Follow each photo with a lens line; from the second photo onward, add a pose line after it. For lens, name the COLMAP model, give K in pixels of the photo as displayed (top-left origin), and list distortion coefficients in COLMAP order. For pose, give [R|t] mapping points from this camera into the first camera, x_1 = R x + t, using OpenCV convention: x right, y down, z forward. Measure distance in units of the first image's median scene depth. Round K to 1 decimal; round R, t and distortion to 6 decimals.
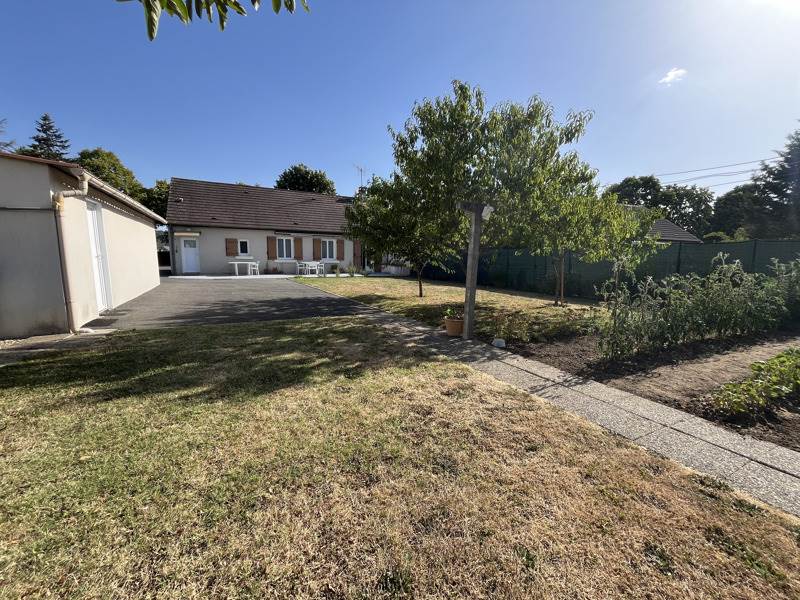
lens RADIAL K [[320.9, 0, 397.1], [0, 320.9, 299.9], [0, 0, 1]] dist [-0.002240, -0.000099]
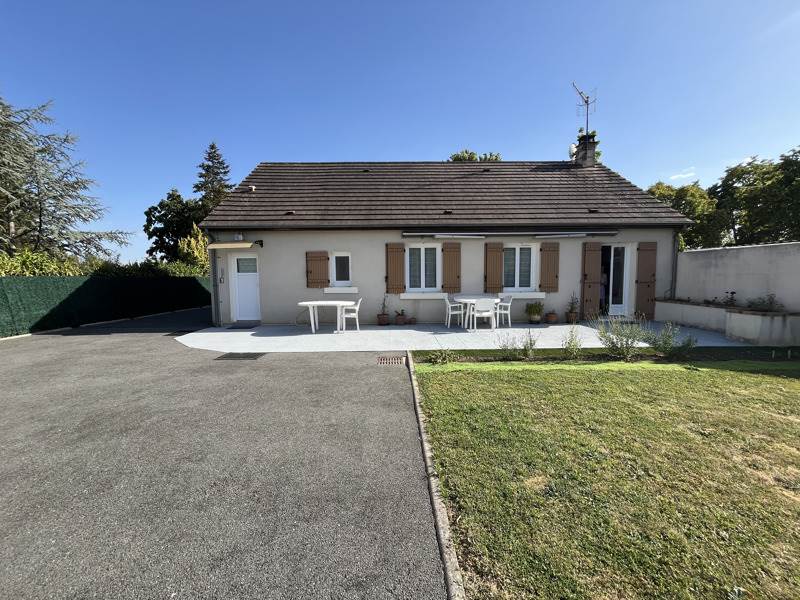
lens RADIAL K [[320.9, 0, 400.4], [0, 320.9, 299.1], [0, 0, 1]] dist [-0.002240, -0.000099]
pose [[0.885876, 0.009023, -0.463835, -0.167286], [-0.038459, 0.997798, -0.054041, -0.091009], [0.462326, 0.065712, 0.884272, 0.588349]]
